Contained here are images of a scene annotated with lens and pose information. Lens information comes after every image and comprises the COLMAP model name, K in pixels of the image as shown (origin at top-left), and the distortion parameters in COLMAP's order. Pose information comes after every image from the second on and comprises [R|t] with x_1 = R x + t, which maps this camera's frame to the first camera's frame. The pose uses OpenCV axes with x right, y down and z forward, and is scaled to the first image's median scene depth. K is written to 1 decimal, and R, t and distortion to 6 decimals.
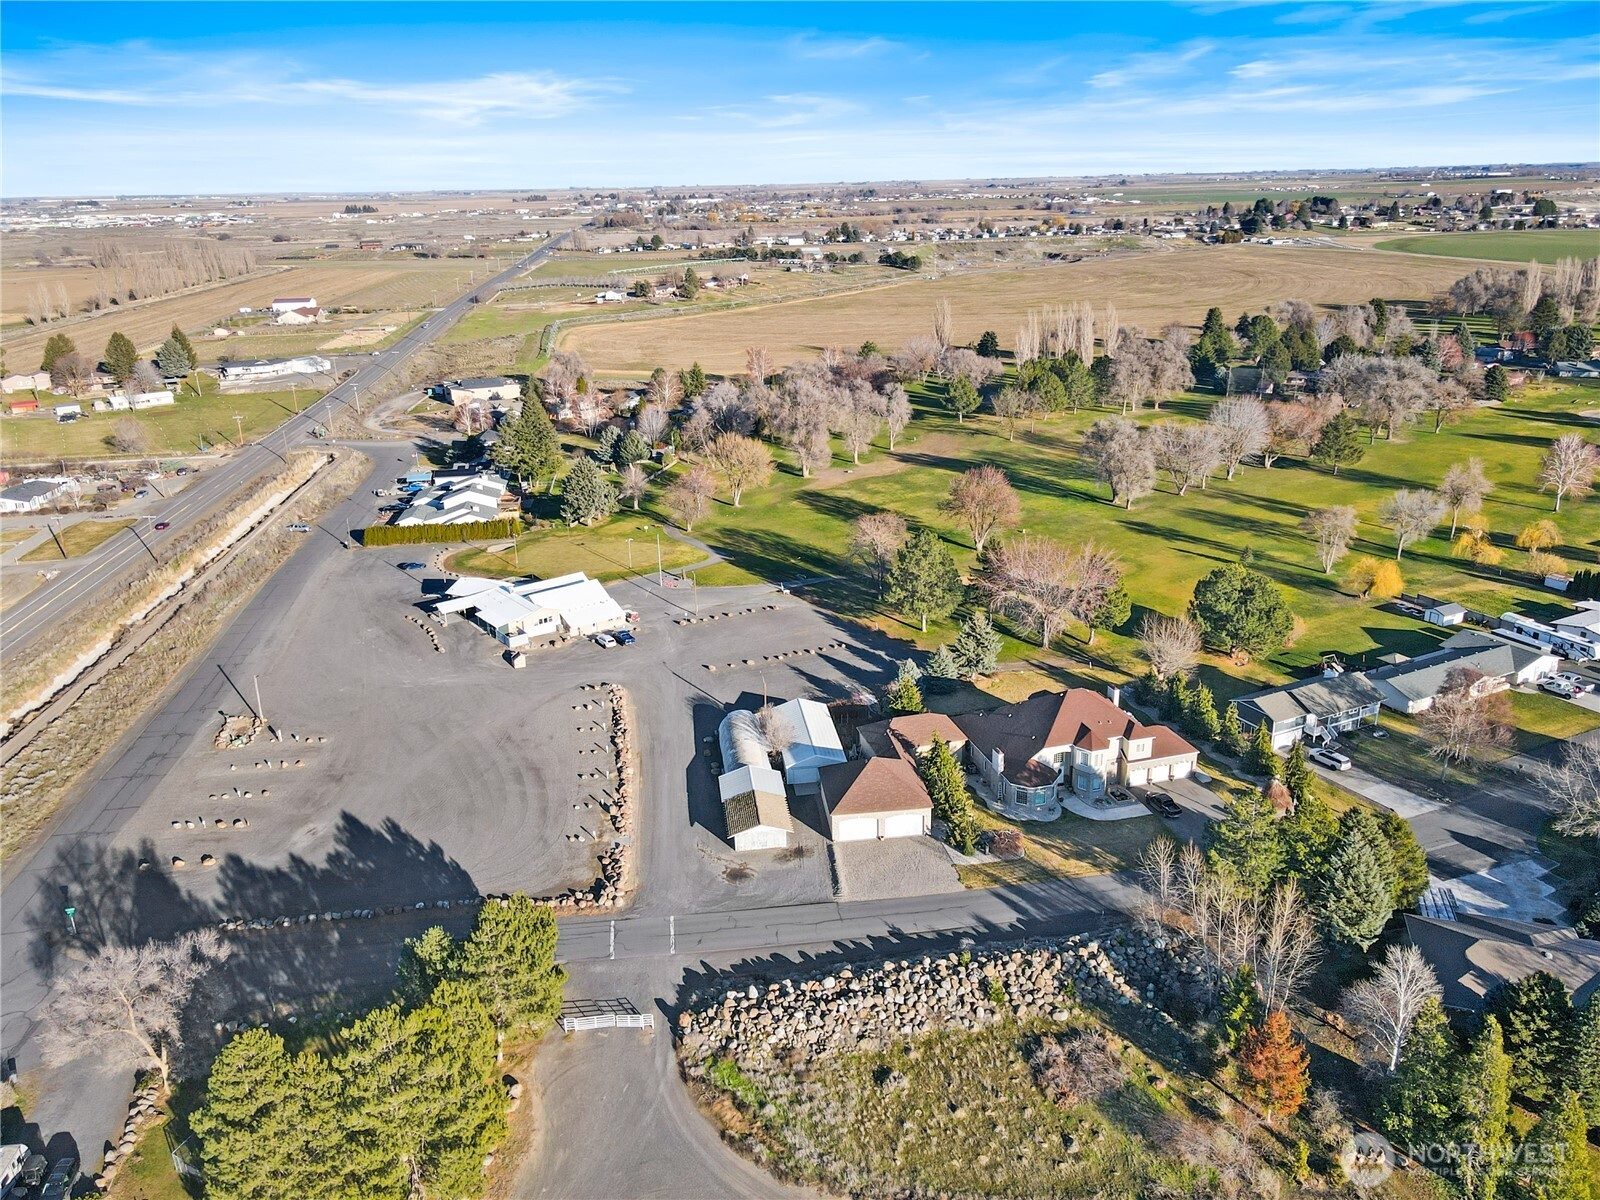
lens RADIAL K [[1180.0, 0, 805.6], [0, 1180.0, 596.3], [0, 0, 1]] dist [0.011815, 0.011173]
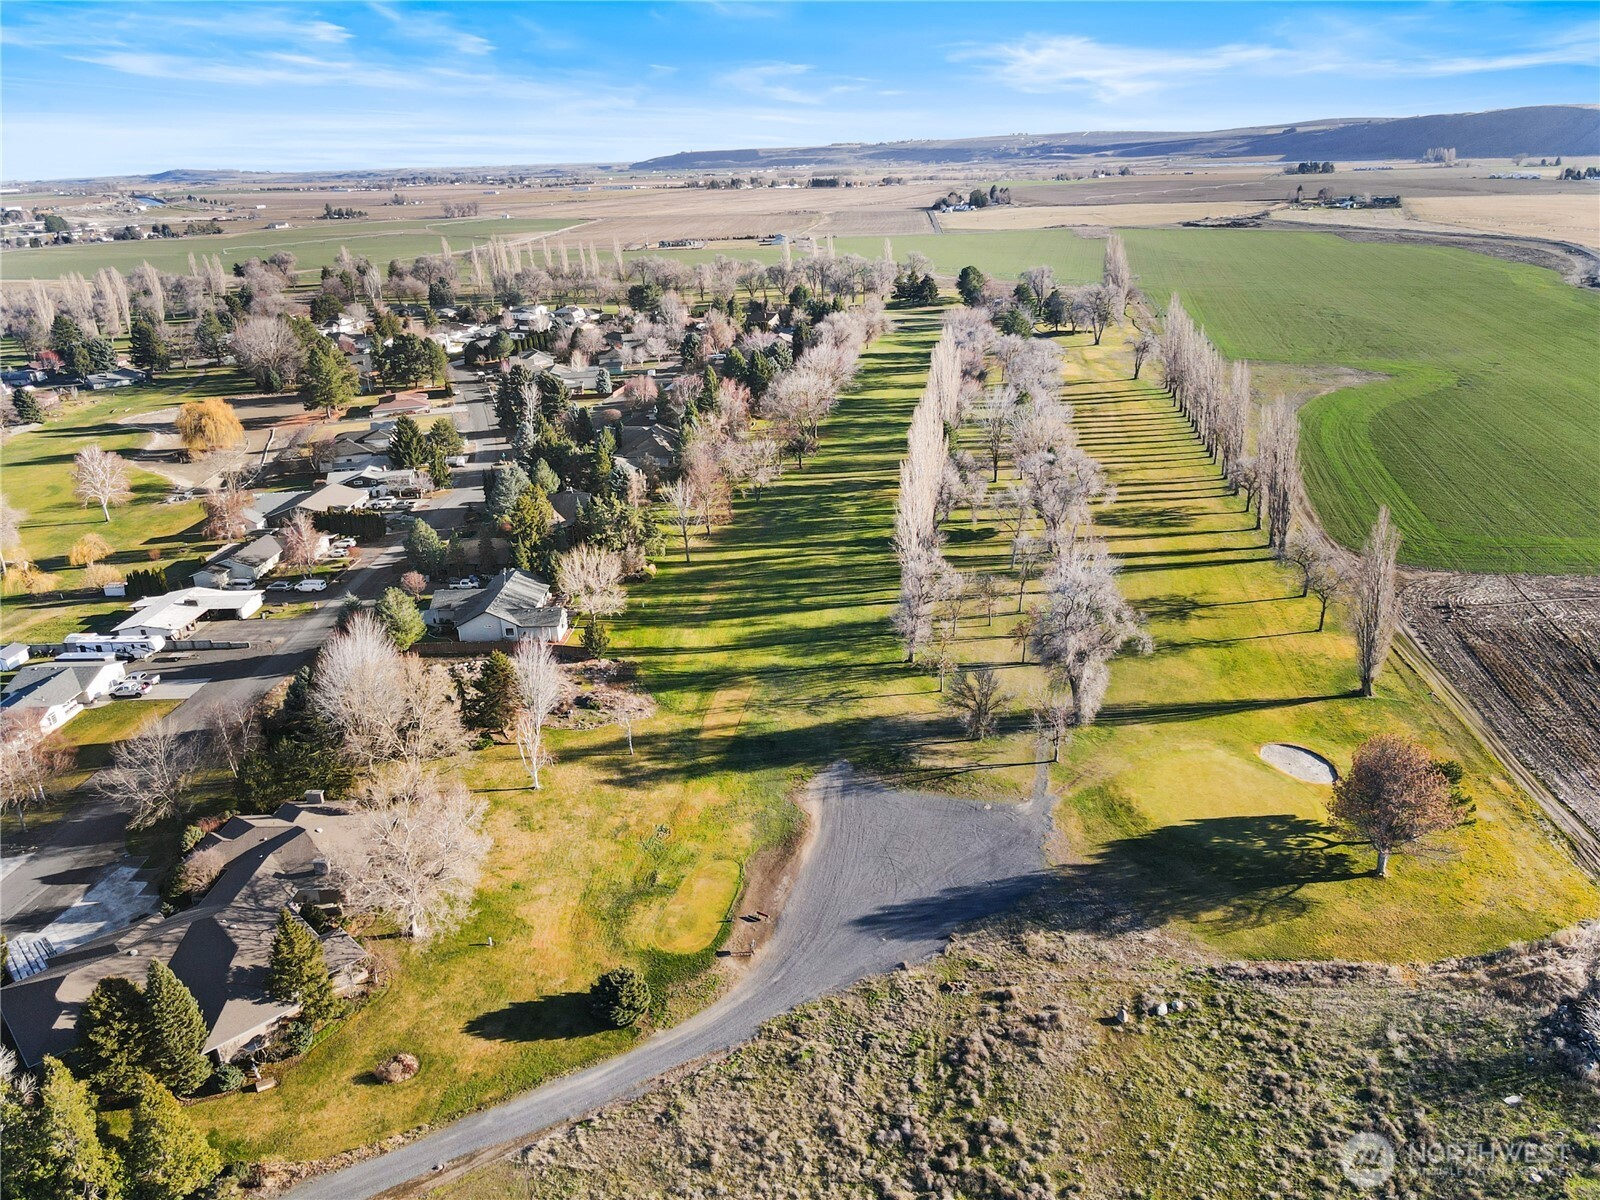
lens RADIAL K [[1180.0, 0, 805.6], [0, 1180.0, 596.3], [0, 0, 1]] dist [0.011815, 0.011173]
pose [[0.501730, -0.306679, 0.808835, 0.106001], [0.315492, 0.935511, 0.159007, 0.019681], [-0.805439, 0.175403, 0.566129, -0.062227]]
